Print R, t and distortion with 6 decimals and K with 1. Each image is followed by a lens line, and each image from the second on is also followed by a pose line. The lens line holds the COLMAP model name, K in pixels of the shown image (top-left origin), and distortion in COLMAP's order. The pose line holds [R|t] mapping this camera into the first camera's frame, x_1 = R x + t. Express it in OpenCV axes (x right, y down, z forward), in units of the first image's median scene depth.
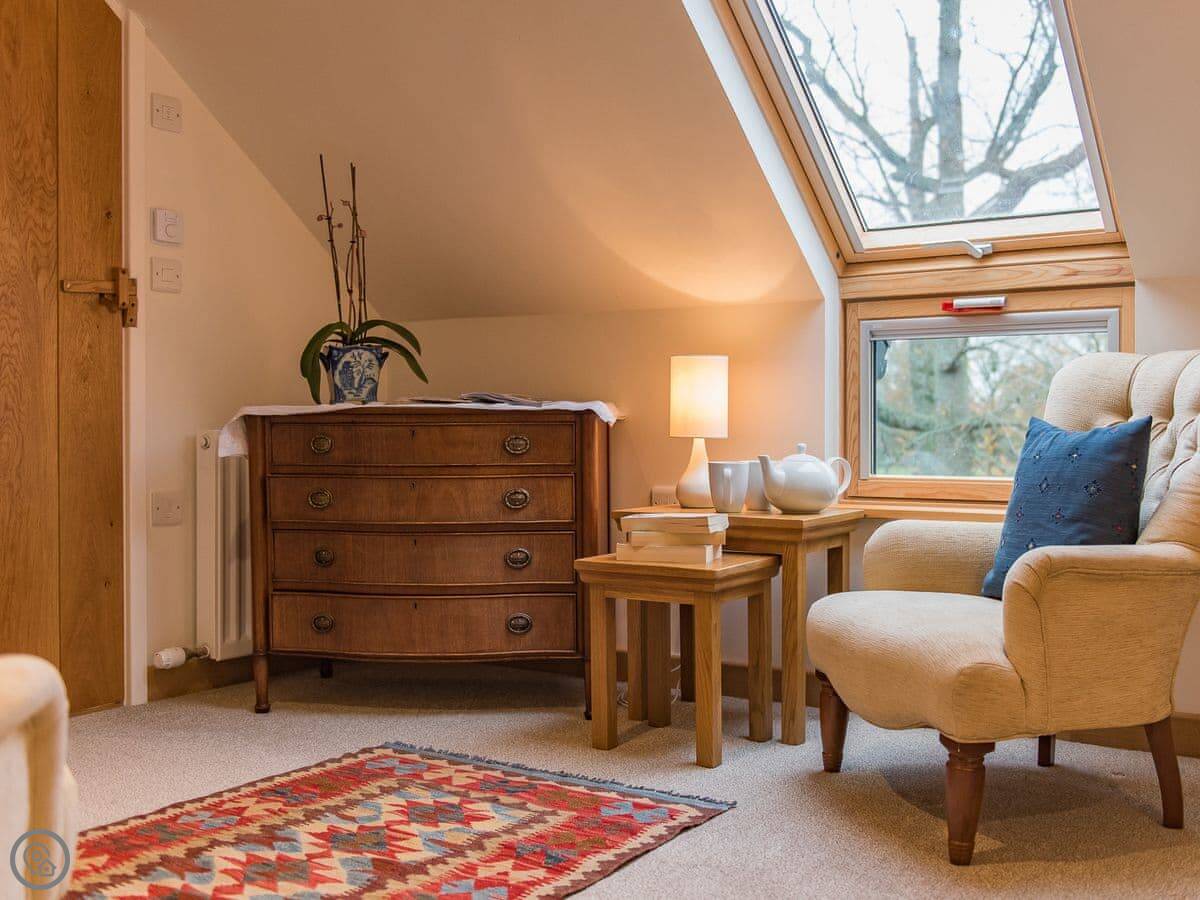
lens RADIAL K [[1211.0, 0, 600.0], [0, 1211.0, 450.0], [0, 0, 1]] dist [-0.039757, 0.000733]
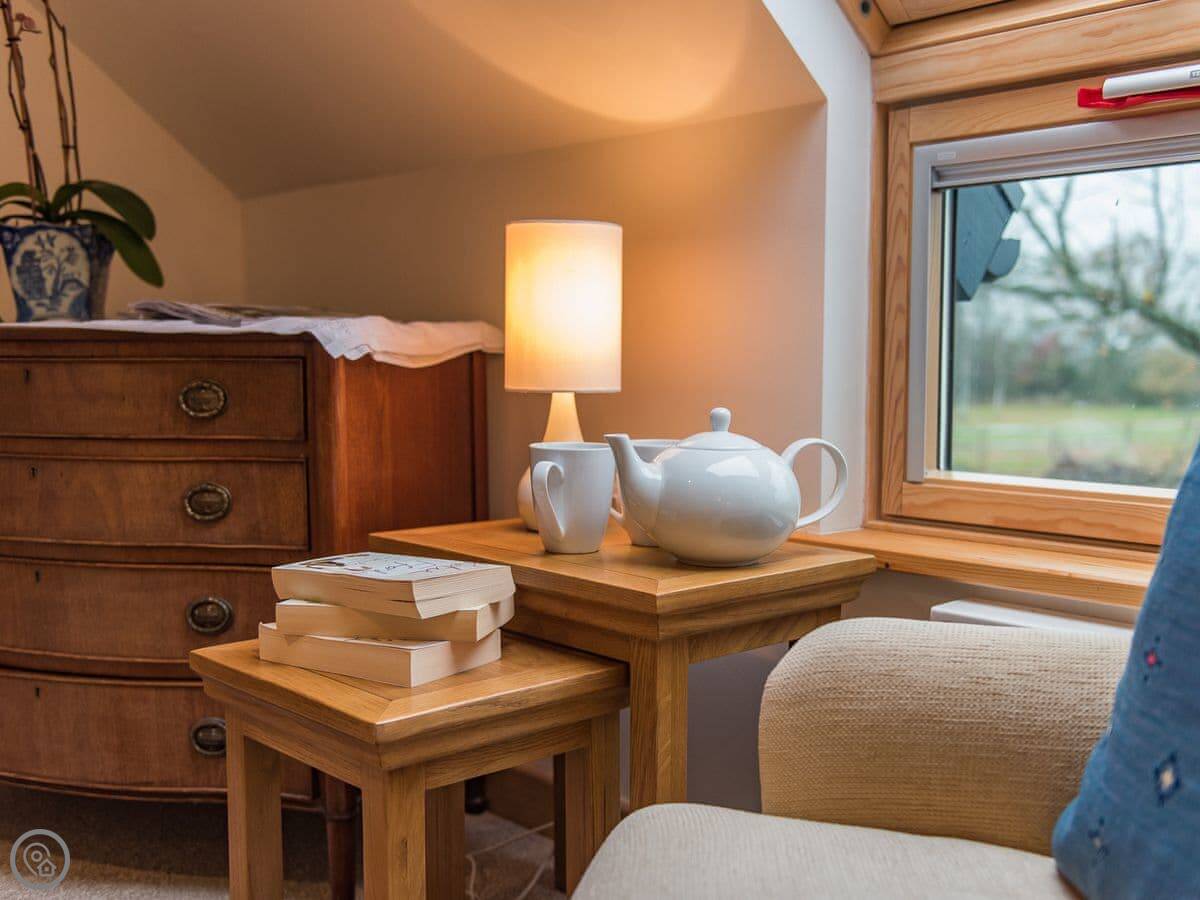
lens RADIAL K [[1256.5, 0, 600.0], [0, 1256.5, 450.0], [0, 0, 1]] dist [-0.005755, -0.013458]
pose [[0.971710, 0.024759, -0.234876, 0.225456], [-0.012321, 0.998450, 0.054276, -0.014391], [0.235856, -0.049846, 0.970509, 0.514028]]
